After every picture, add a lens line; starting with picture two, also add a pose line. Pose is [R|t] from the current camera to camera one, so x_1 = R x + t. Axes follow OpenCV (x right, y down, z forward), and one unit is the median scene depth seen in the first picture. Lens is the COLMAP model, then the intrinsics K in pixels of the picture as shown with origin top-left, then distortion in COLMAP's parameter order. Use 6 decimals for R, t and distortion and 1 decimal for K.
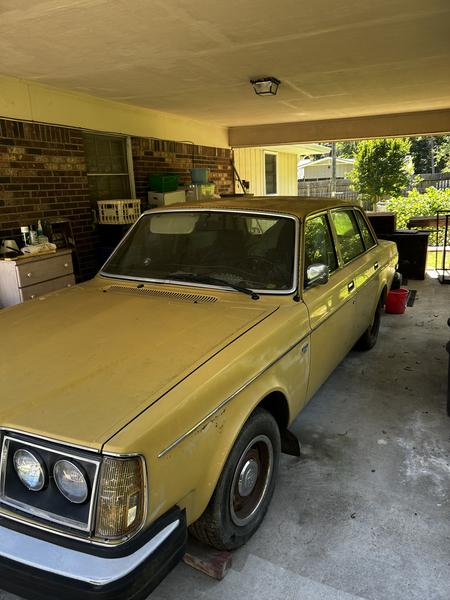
lens RADIAL K [[458.1, 0, 225.0], [0, 458.1, 300.0], [0, 0, 1]] dist [0.066851, -0.079198]
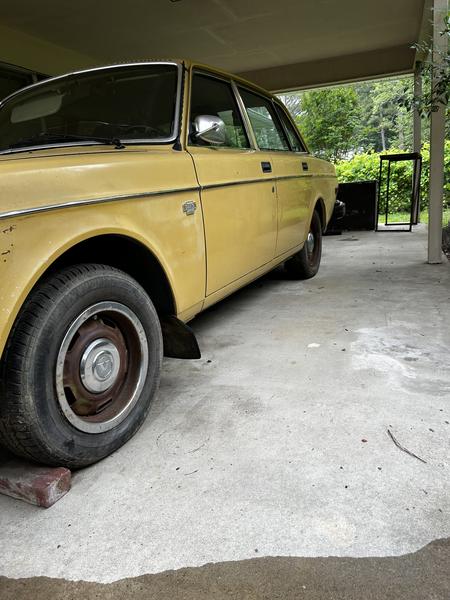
lens RADIAL K [[458.1, 0, 225.0], [0, 458.1, 300.0], [0, 0, 1]] dist [0.066851, -0.079198]
pose [[0.994834, -0.081839, 0.060061, 0.191613], [0.083131, 0.996351, -0.019322, 0.300839], [-0.058260, 0.024215, 0.998008, 0.287922]]
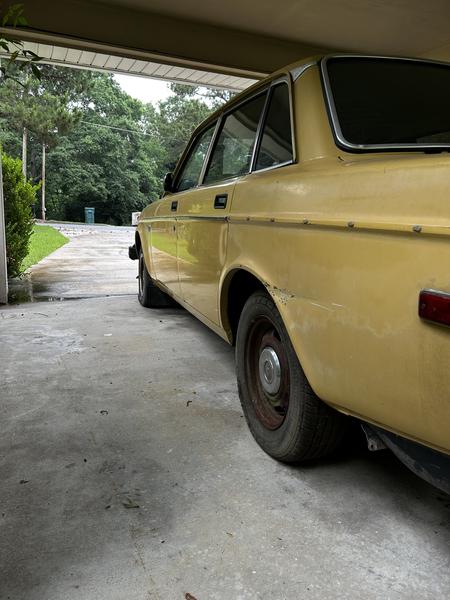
lens RADIAL K [[458.1, 0, 225.0], [0, 458.1, 300.0], [0, 0, 1]] dist [0.066851, -0.079198]
pose [[-0.678863, 0.125606, -0.723442, 1.283280], [-0.208721, 0.911605, 0.354135, -0.320778], [0.703975, 0.391406, -0.592639, 2.498049]]
